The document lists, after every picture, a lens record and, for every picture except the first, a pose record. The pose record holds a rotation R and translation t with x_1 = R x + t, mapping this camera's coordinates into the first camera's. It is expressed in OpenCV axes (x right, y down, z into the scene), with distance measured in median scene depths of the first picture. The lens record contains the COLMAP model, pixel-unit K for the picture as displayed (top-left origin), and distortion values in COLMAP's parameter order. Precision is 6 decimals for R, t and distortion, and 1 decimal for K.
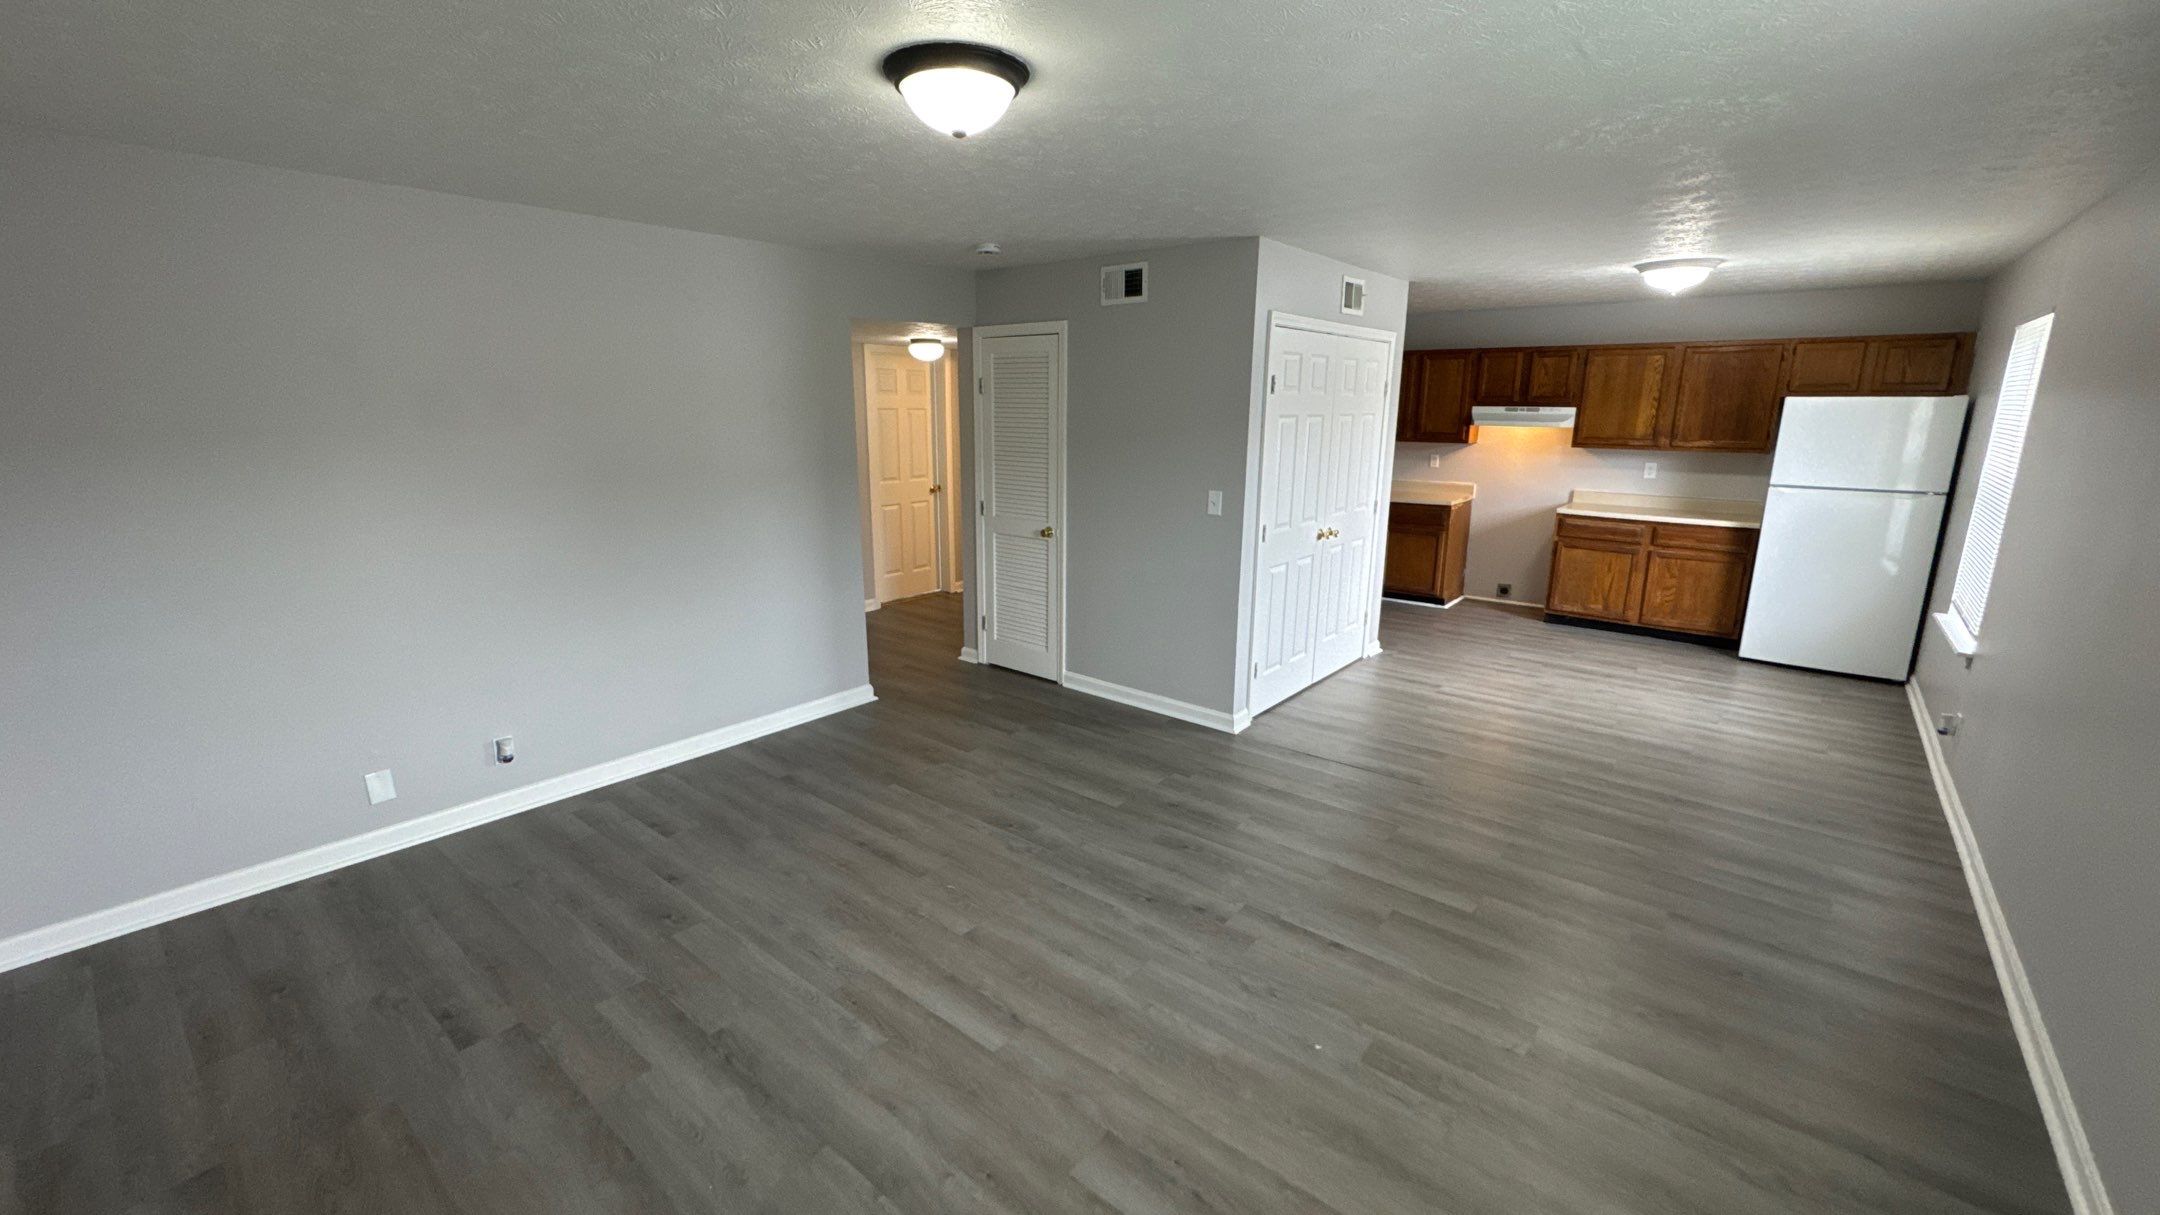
lens RADIAL K [[865.6, 0, 1075.4], [0, 865.6, 605.8], [0, 0, 1]] dist [-0.000861, 0.000347]
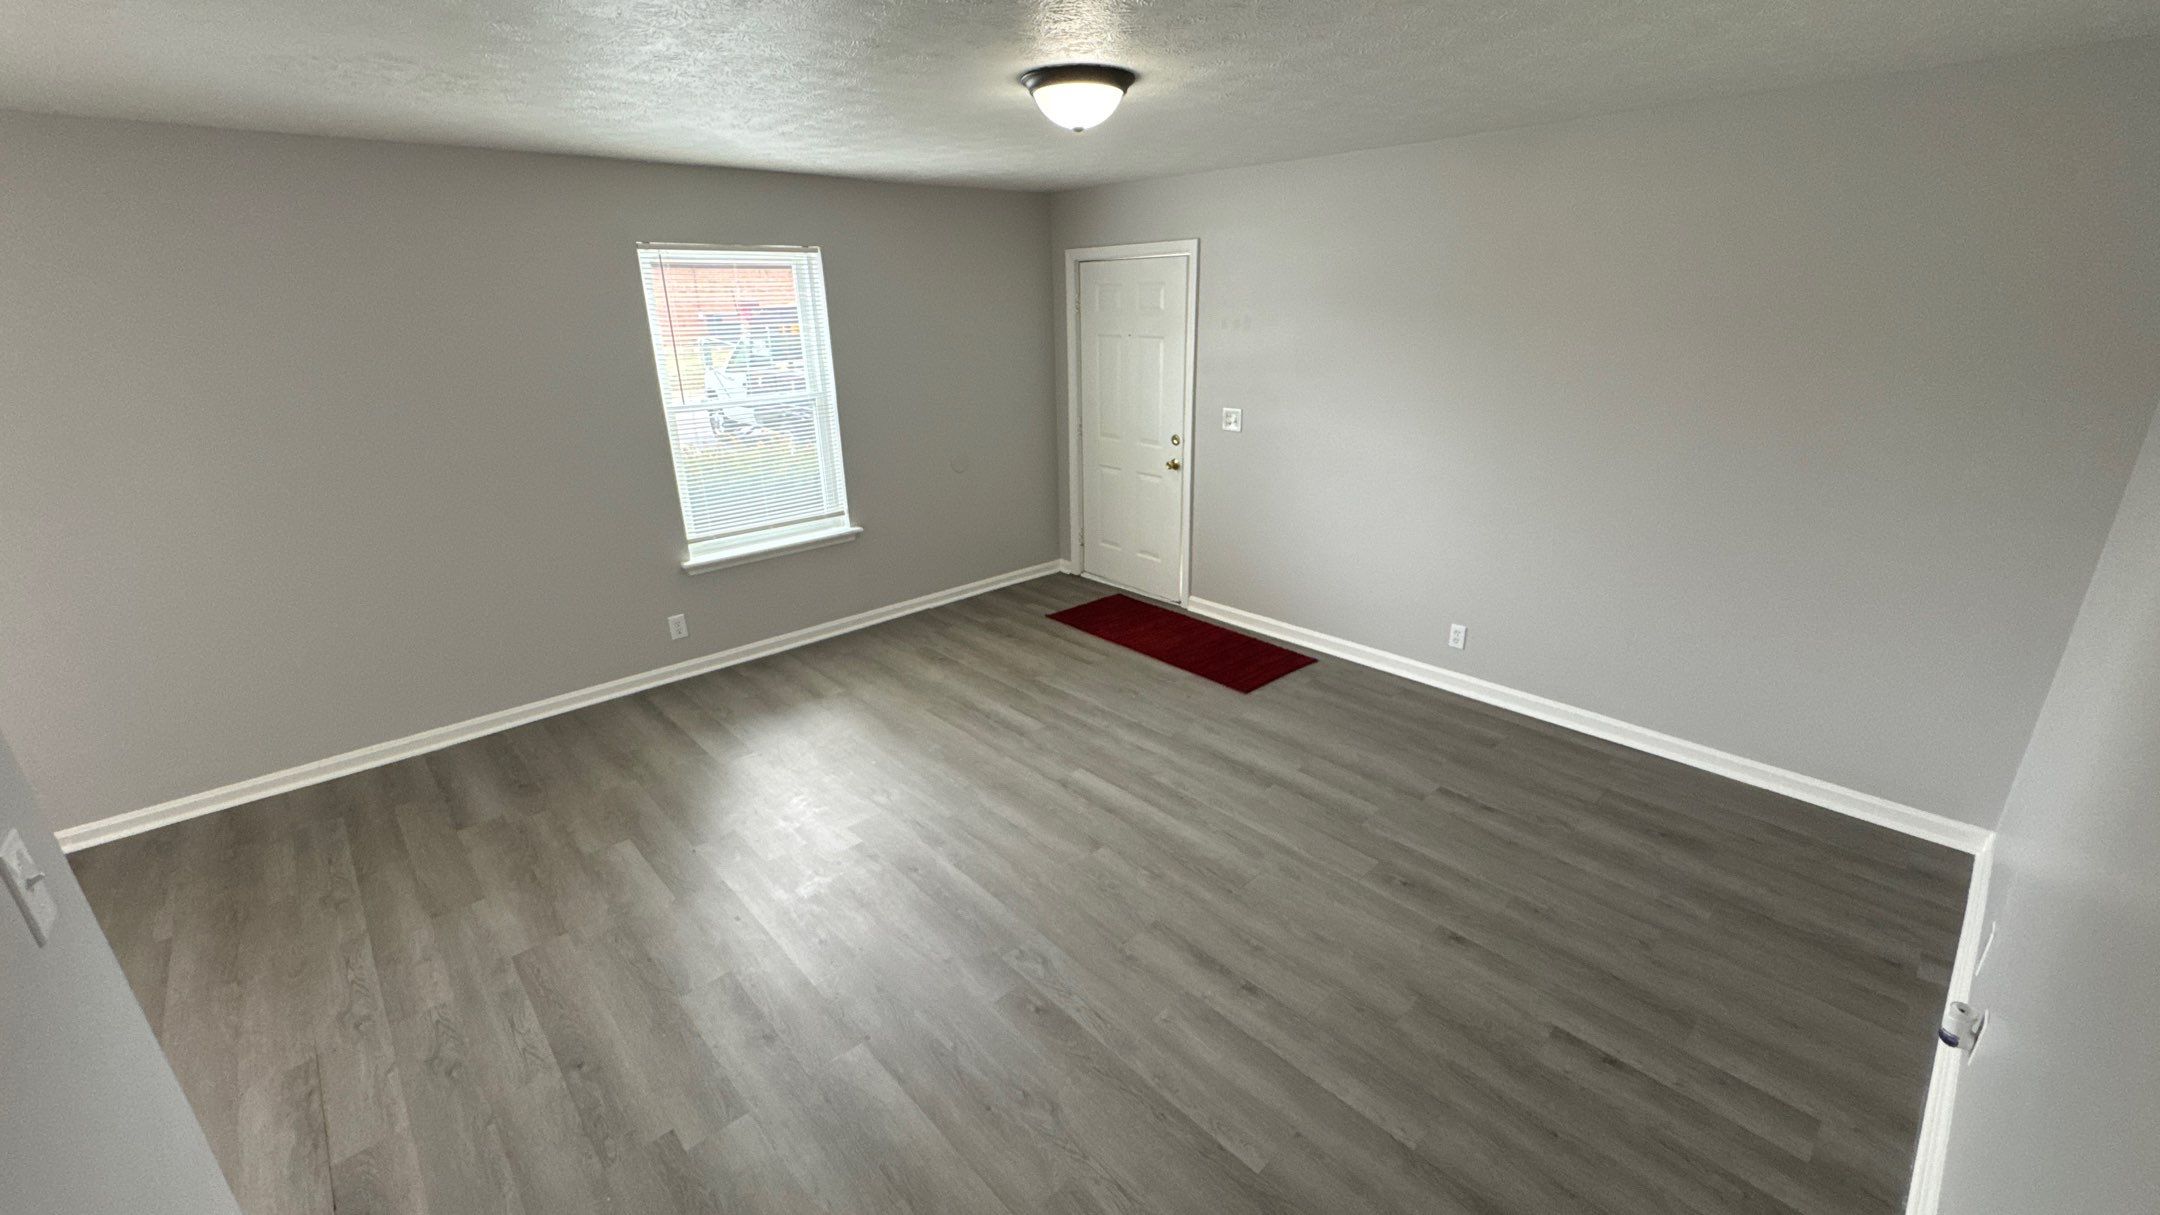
lens RADIAL K [[865.6, 0, 1077.0], [0, 865.6, 608.3], [0, 0, 1]] dist [-0.000861, 0.000347]
pose [[-0.991715, -0.033226, 0.124083, -0.143712], [0.039750, 0.839175, 0.542408, -0.298276], [-0.122149, 0.542846, -0.830902, 1.128908]]
